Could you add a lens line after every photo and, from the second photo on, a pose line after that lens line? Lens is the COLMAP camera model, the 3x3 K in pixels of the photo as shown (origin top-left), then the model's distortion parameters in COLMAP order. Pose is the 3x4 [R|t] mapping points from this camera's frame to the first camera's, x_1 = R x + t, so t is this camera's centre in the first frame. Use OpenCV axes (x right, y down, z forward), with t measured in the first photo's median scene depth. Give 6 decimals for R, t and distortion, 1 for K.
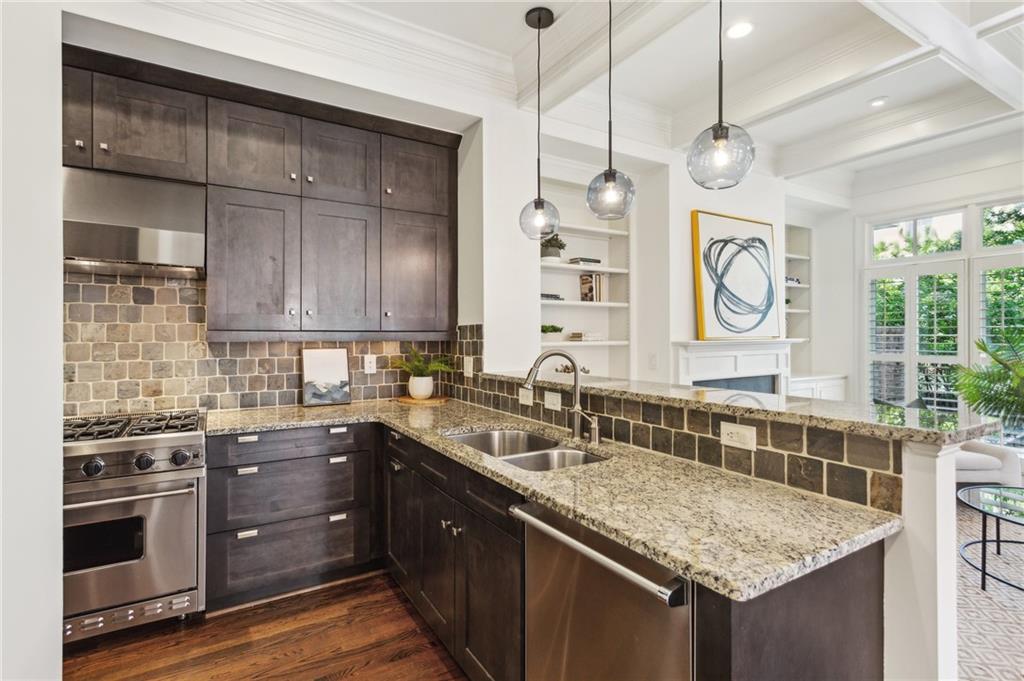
lens RADIAL K [[487.9, 0, 505.2], [0, 487.9, 330.6], [0, 0, 1]] dist [-0.002806, 0.003569]
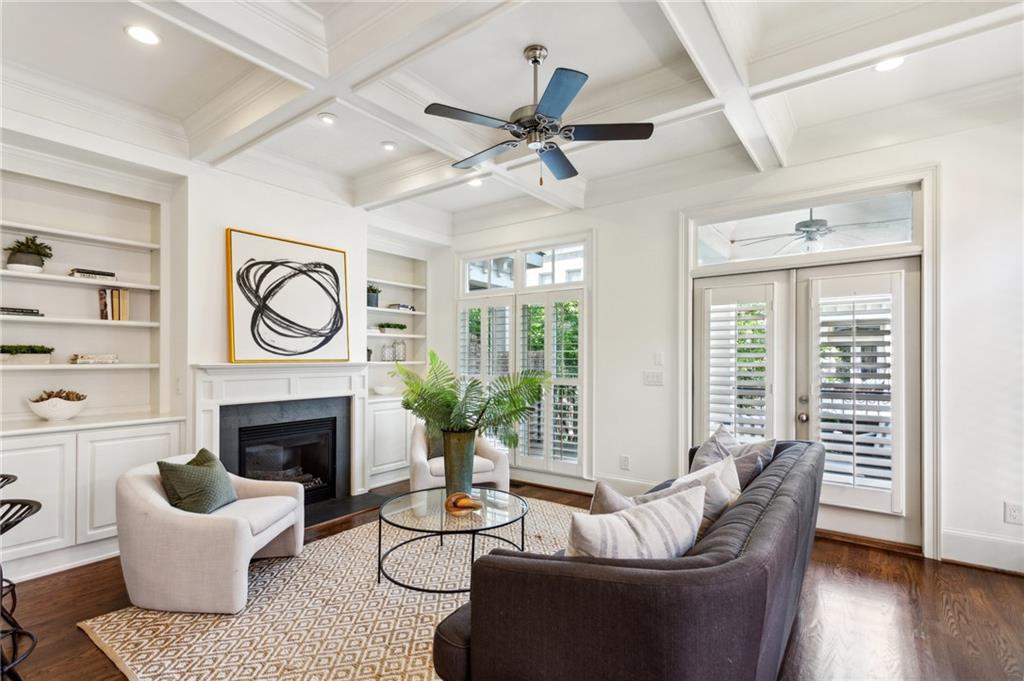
lens RADIAL K [[487.9, 0, 508.5], [0, 487.9, 355.8], [0, 0, 1]] dist [-0.002806, 0.003569]
pose [[0.922311, 0.005275, 0.386412, 0.513787], [-0.005727, 0.999984, 0.000019, 0.002373], [-0.386405, -0.002230, 0.922326, -0.104193]]
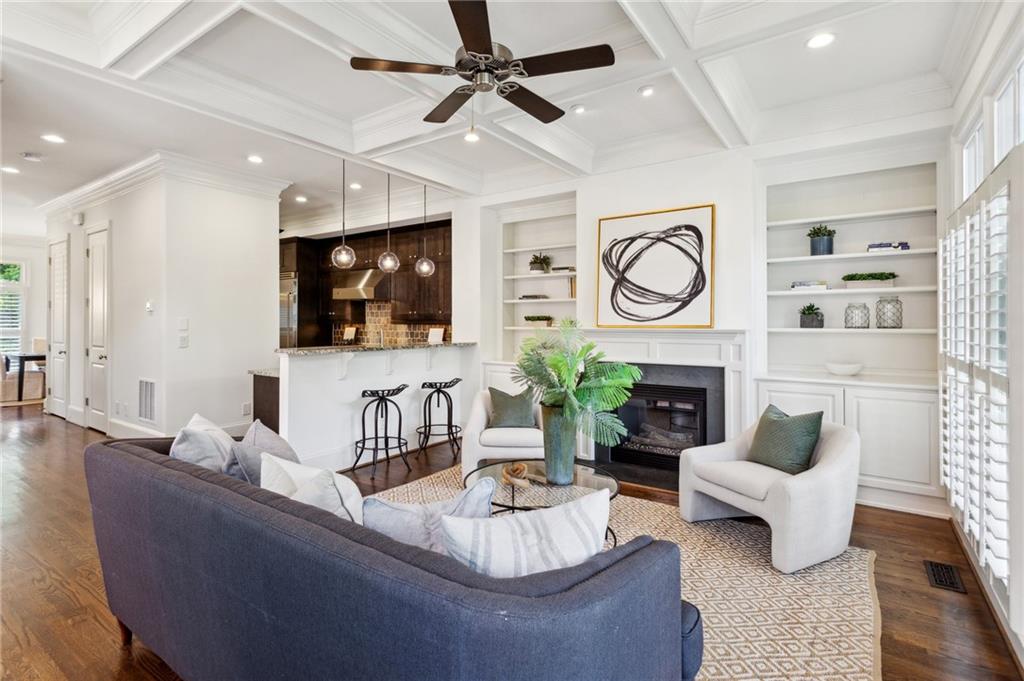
lens RADIAL K [[487.9, 0, 500.4], [0, 487.9, 318.0], [0, 0, 1]] dist [-0.002806, 0.003569]
pose [[0.403492, -0.003234, -0.914978, 1.351774], [0.004707, 0.999988, -0.001458, -0.002824], [0.914971, -0.003719, 0.403502, 0.280362]]
